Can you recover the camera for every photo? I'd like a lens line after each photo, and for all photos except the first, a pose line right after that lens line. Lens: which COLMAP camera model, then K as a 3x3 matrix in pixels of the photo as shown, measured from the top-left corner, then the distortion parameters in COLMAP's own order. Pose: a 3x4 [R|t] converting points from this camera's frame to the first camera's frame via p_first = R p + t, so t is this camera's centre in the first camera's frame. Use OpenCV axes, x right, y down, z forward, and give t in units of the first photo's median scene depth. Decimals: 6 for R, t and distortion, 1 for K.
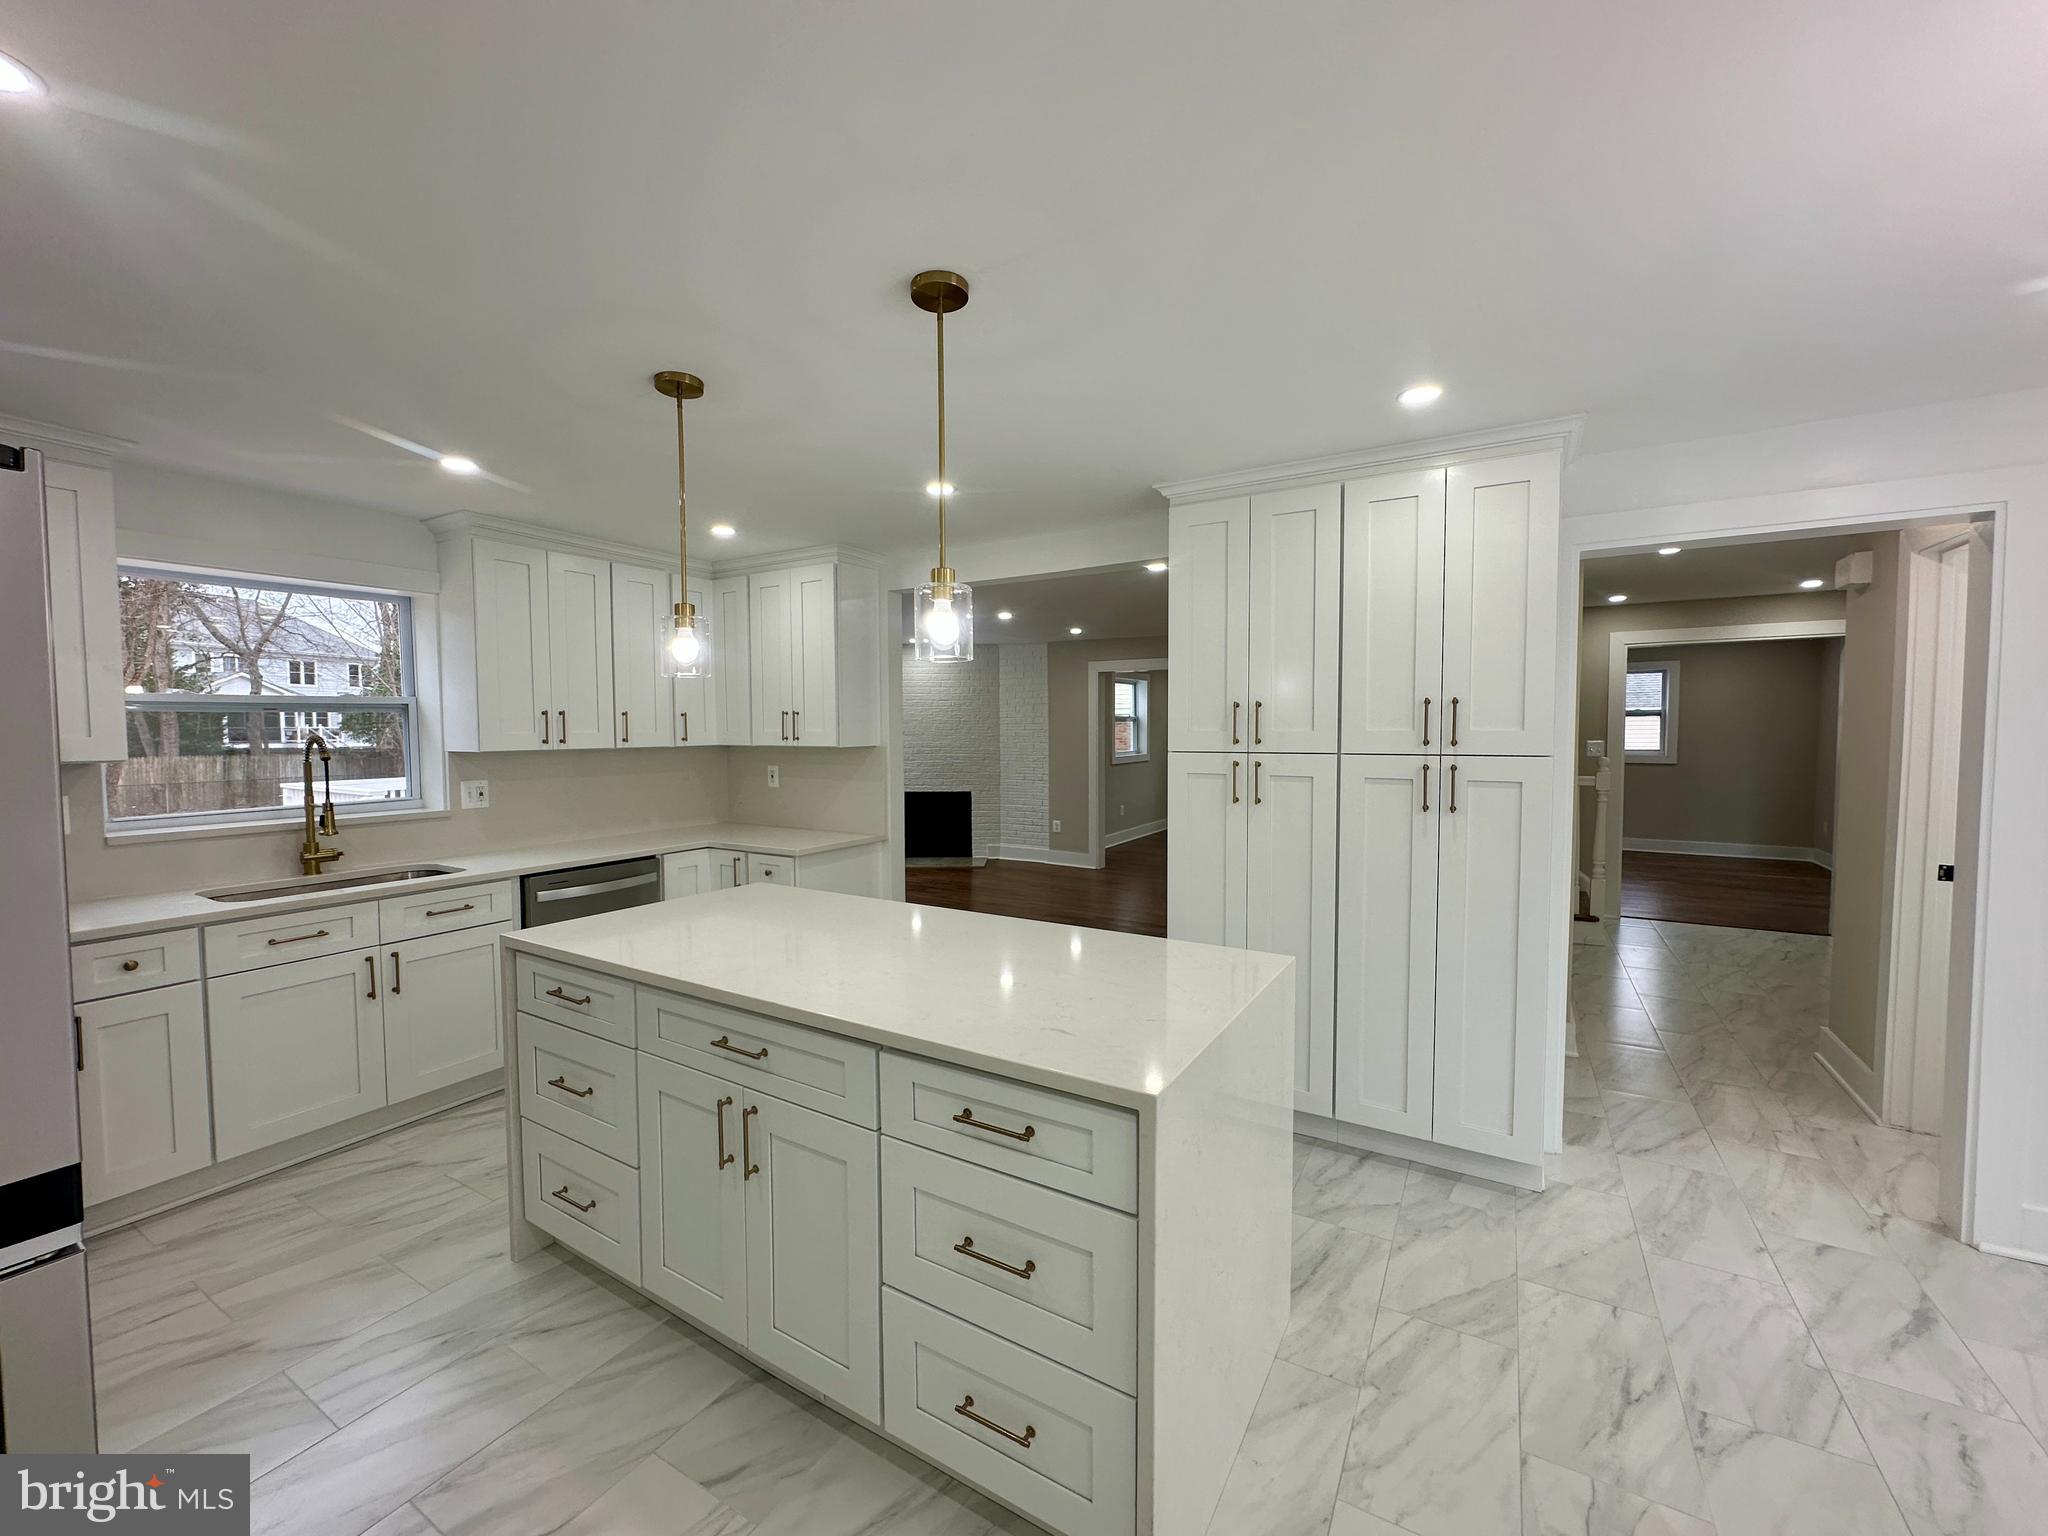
lens RADIAL K [[816.4, 0, 1025.7], [0, 816.4, 764.1], [0, 0, 1]] dist [-0.003124, 0.001512]
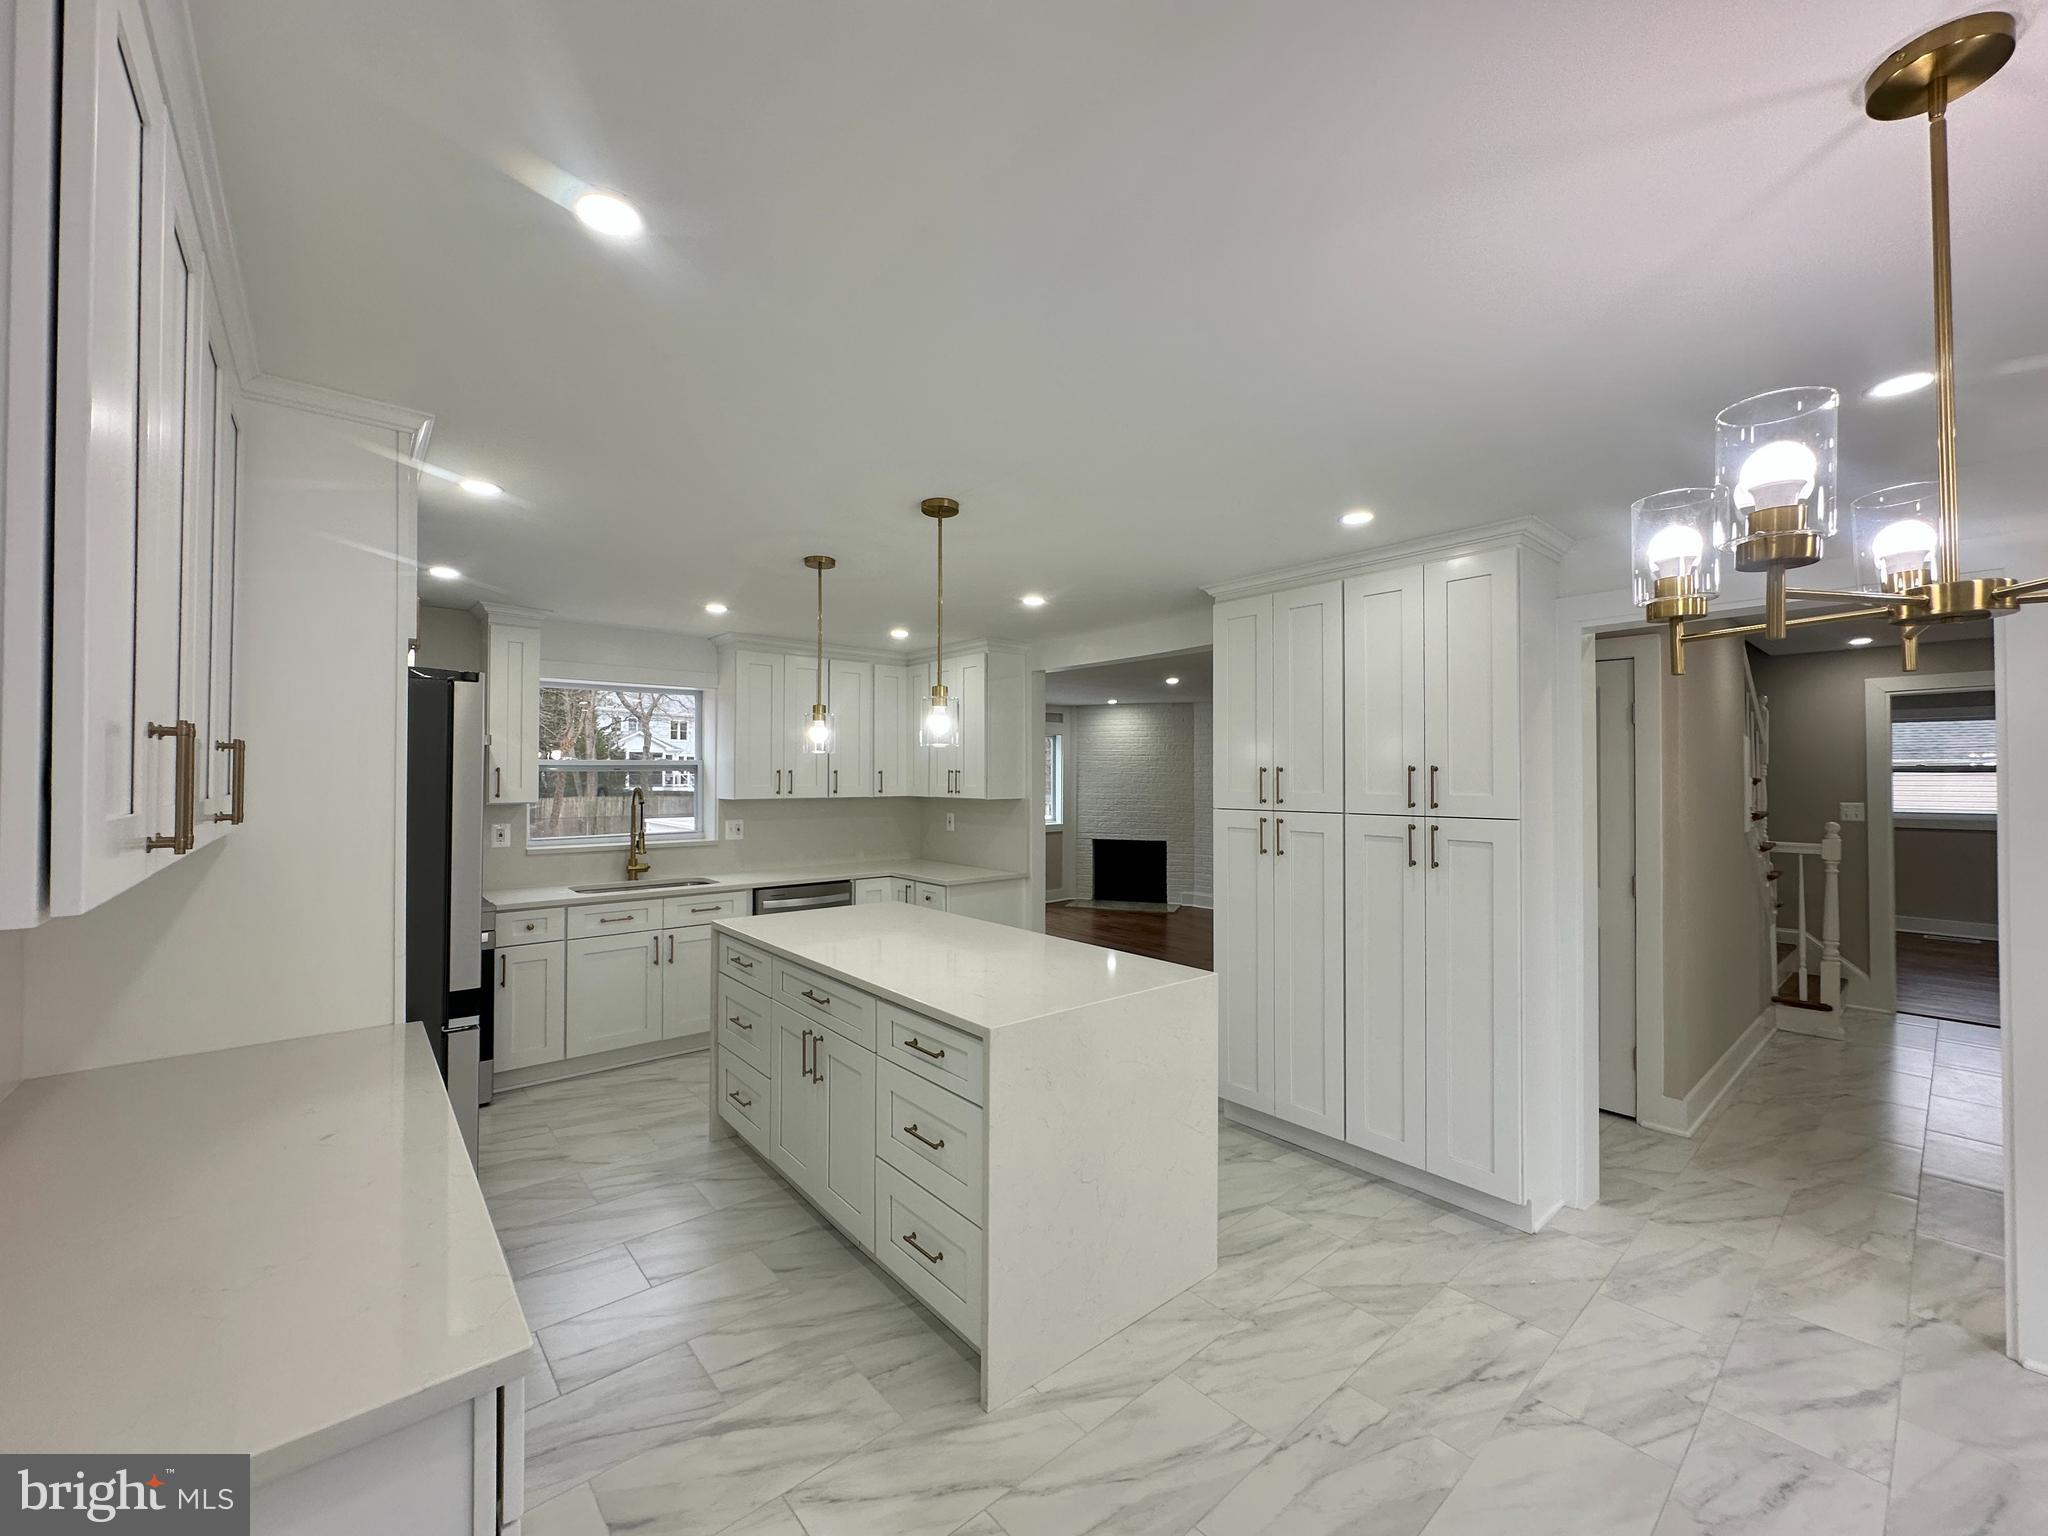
lens RADIAL K [[816.4, 0, 1026.9], [0, 816.4, 764.0], [0, 0, 1]] dist [-0.003124, 0.001512]
pose [[0.948048, 0.000996, -0.318125, 0.245971], [-0.020104, 0.998184, -0.056788, -0.005825], [0.317491, 0.060234, 0.946346, -0.170334]]
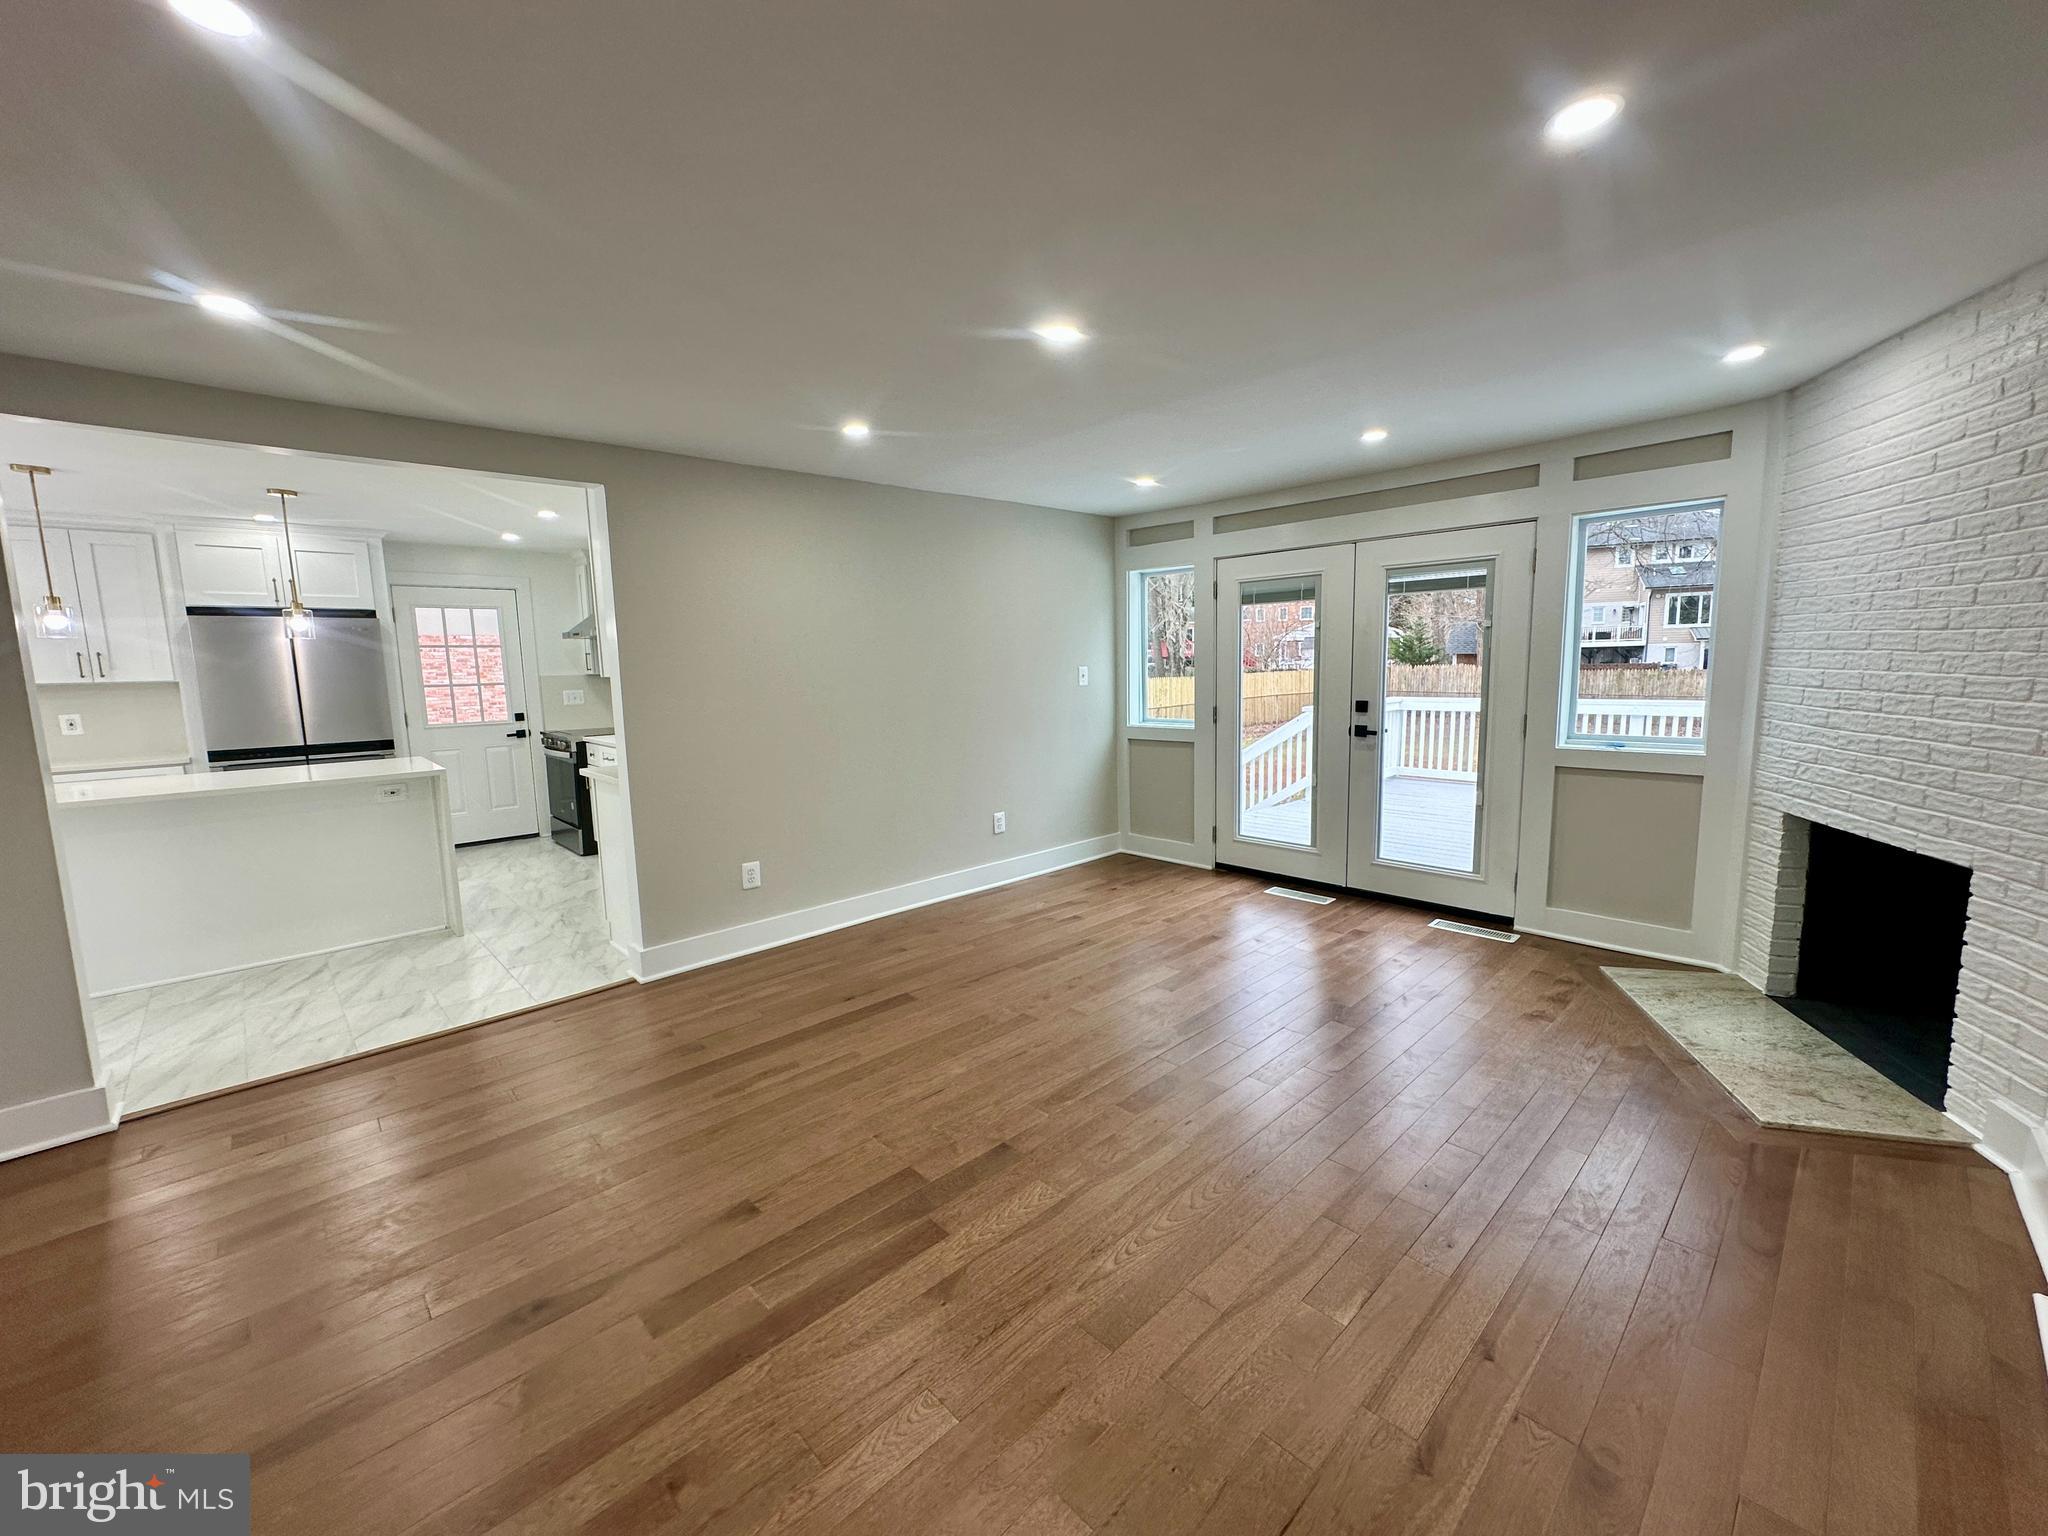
lens RADIAL K [[816.4, 0, 1021.1], [0, 816.4, 760.3], [0, 0, 1]] dist [-0.003124, 0.001512]
pose [[-0.273263, 0.125857, -0.953670, 0.630341], [-0.020253, 0.990431, 0.136511, -0.071109], [0.961726, 0.056618, -0.268100, 1.933079]]
